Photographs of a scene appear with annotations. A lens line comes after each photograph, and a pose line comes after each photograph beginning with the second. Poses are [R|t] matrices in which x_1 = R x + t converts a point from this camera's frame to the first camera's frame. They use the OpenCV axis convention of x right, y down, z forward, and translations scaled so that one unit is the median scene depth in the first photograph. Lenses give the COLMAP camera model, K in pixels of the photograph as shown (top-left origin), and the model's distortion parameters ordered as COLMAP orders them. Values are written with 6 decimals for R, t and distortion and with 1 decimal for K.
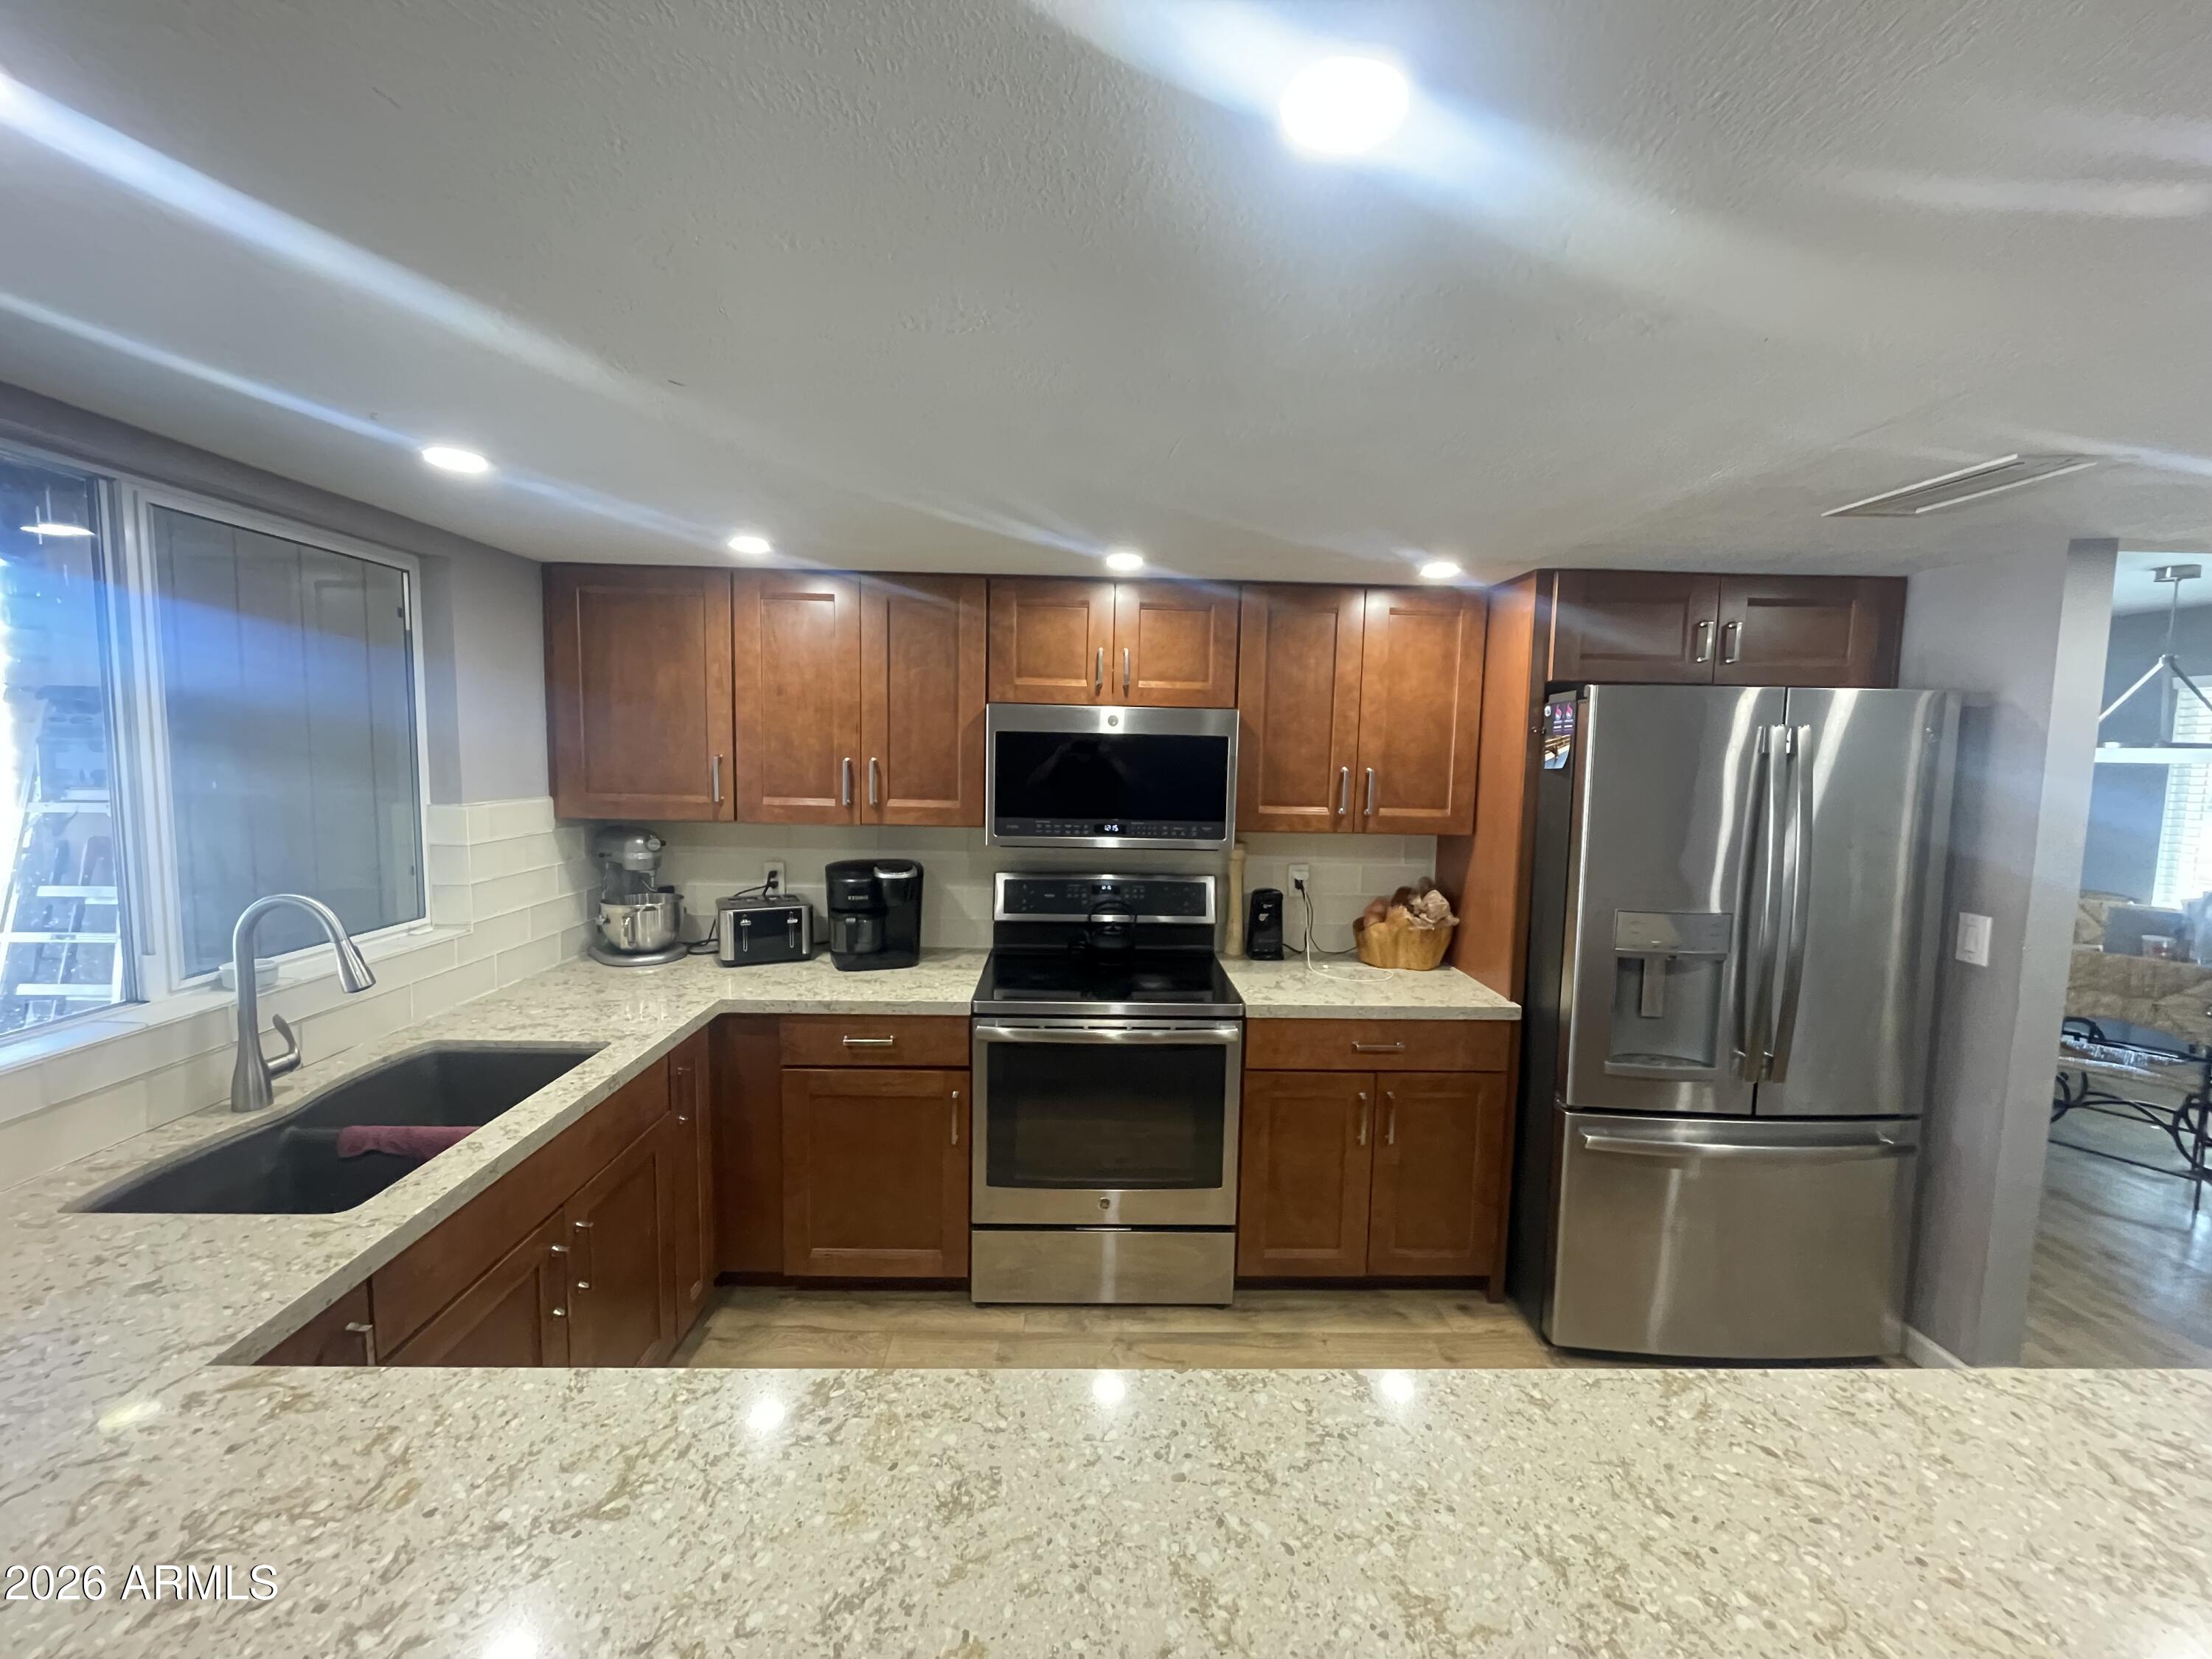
lens RADIAL K [[892.6, 0, 1104.4], [0, 892.6, 825.1], [0, 0, 1]] dist [-0.003283, 0.000418]
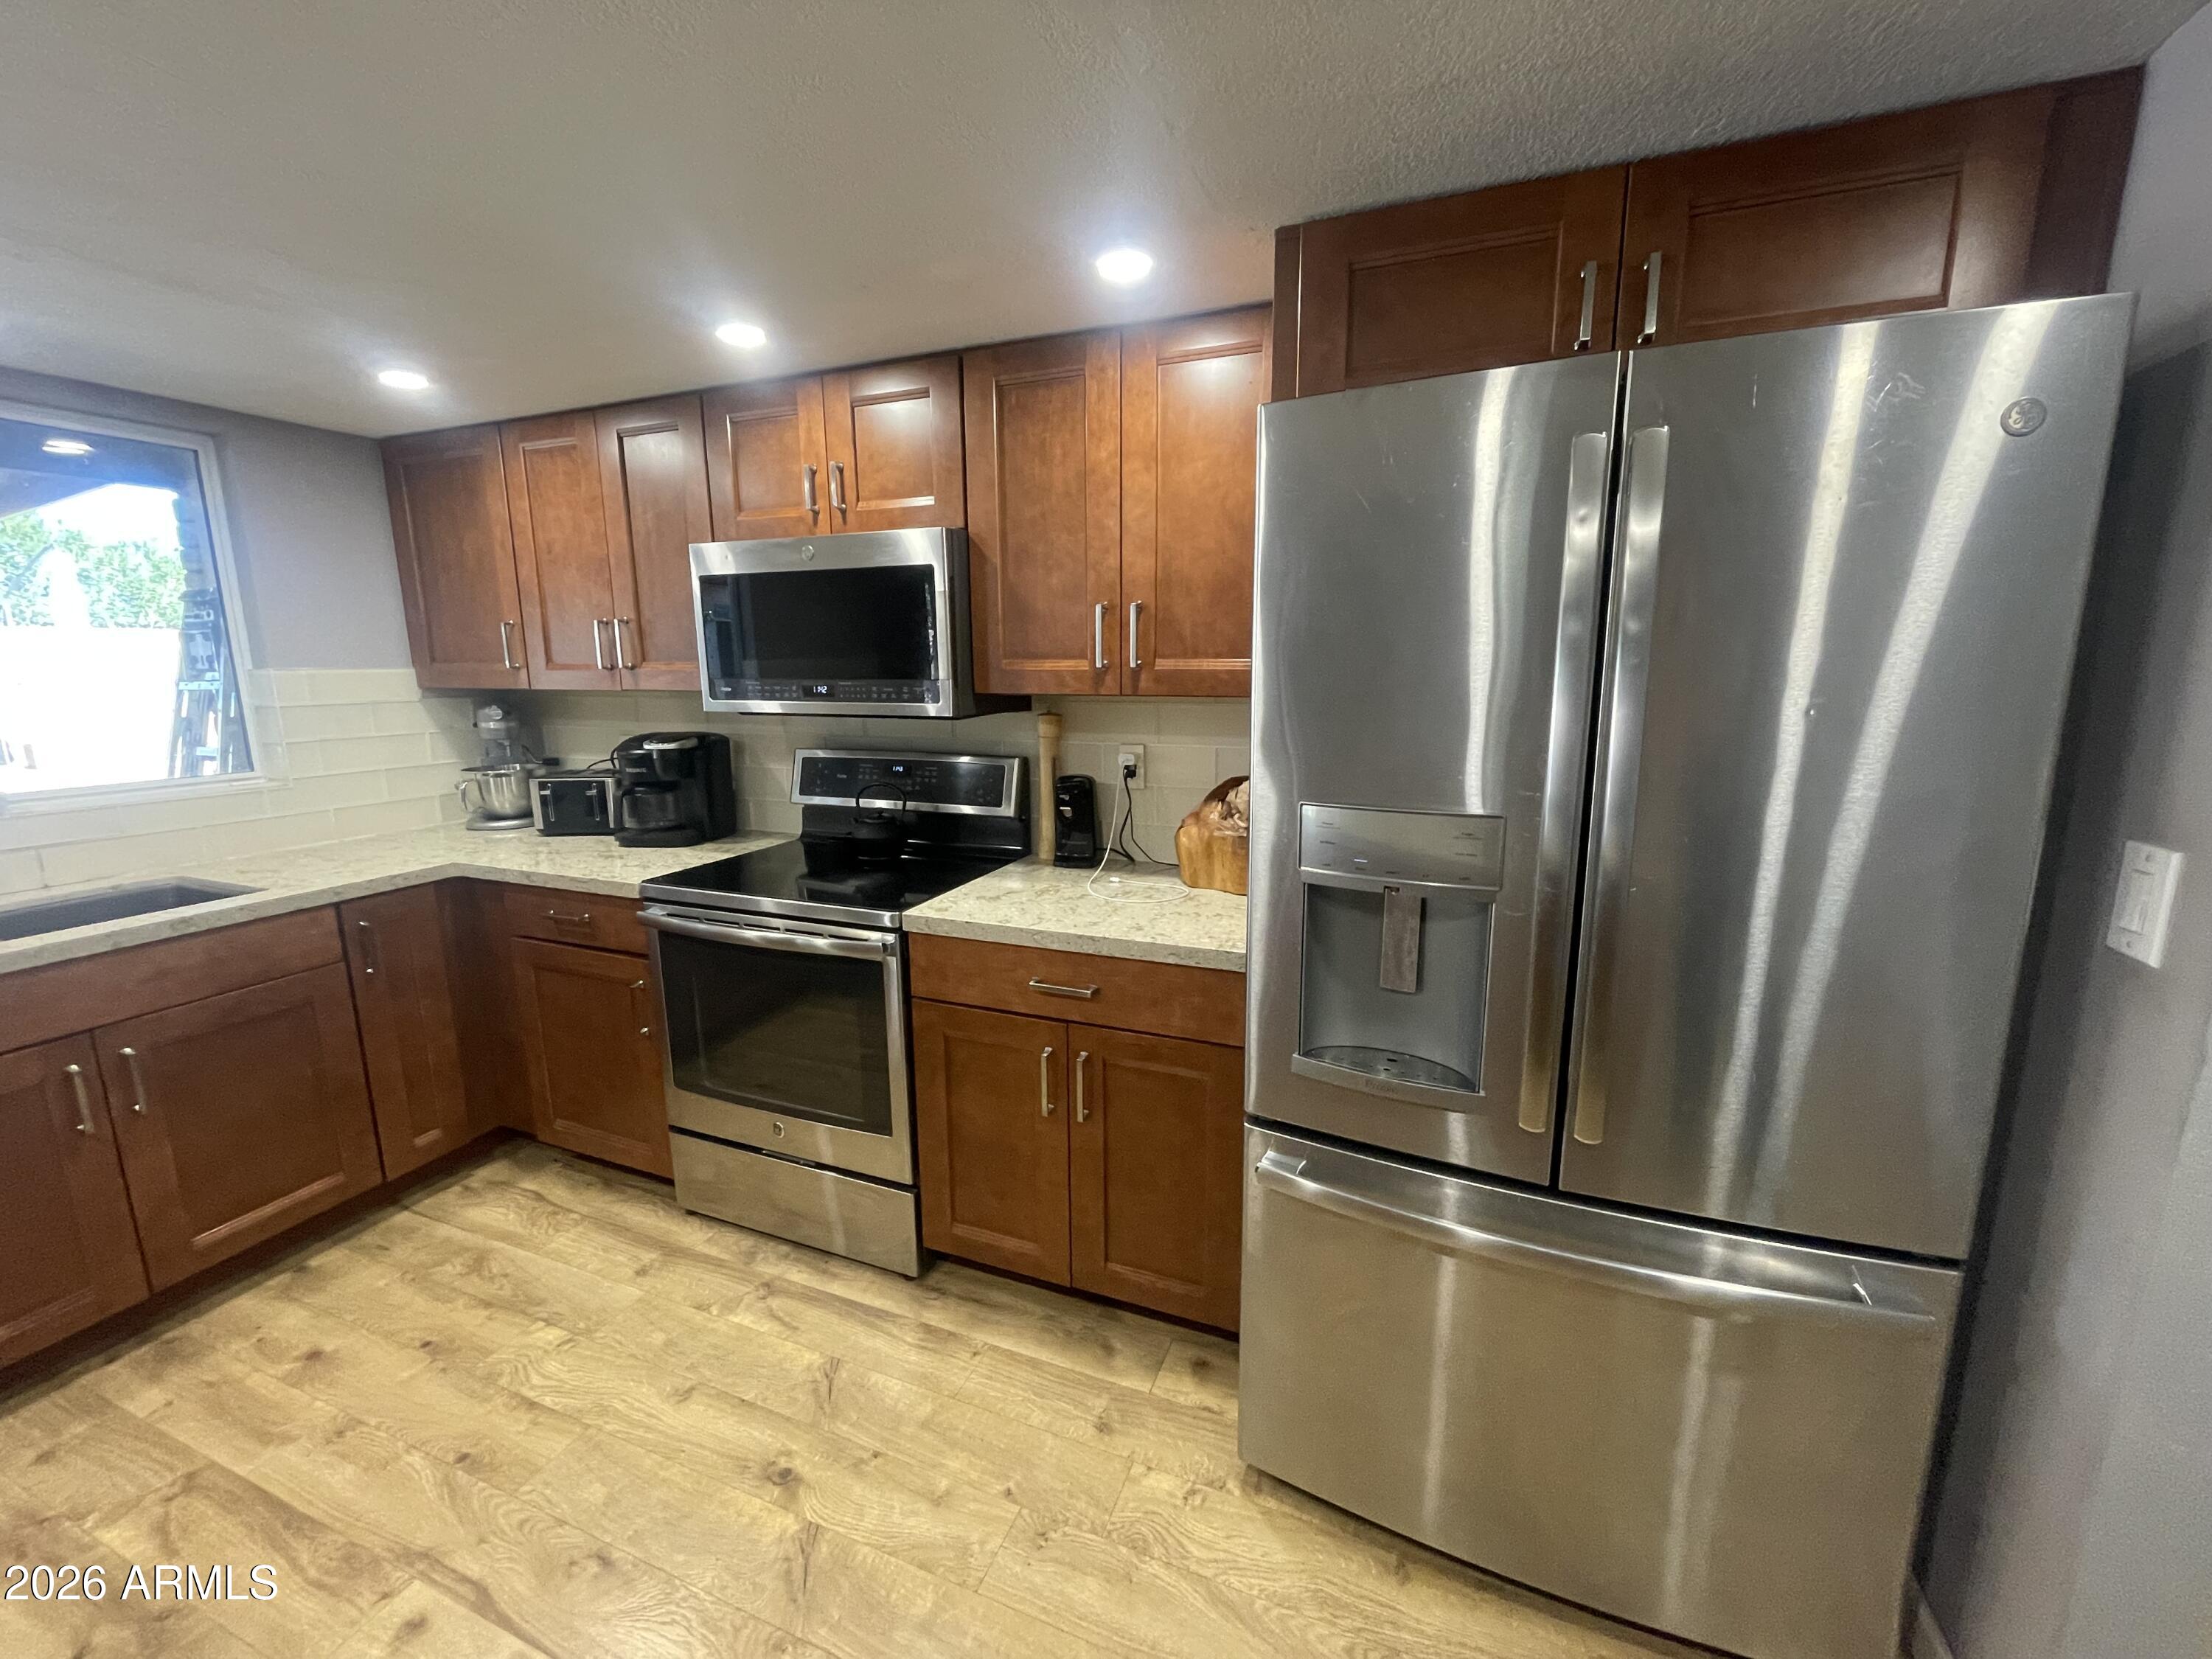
lens RADIAL K [[892.6, 0, 1104.7], [0, 892.6, 825.0], [0, 0, 1]] dist [-0.003283, 0.000418]
pose [[0.916865, 0.047267, -0.396389, 0.570975], [-0.010279, 0.995432, 0.094921, 0.046046], [0.399065, -0.082955, 0.913162, 0.343369]]
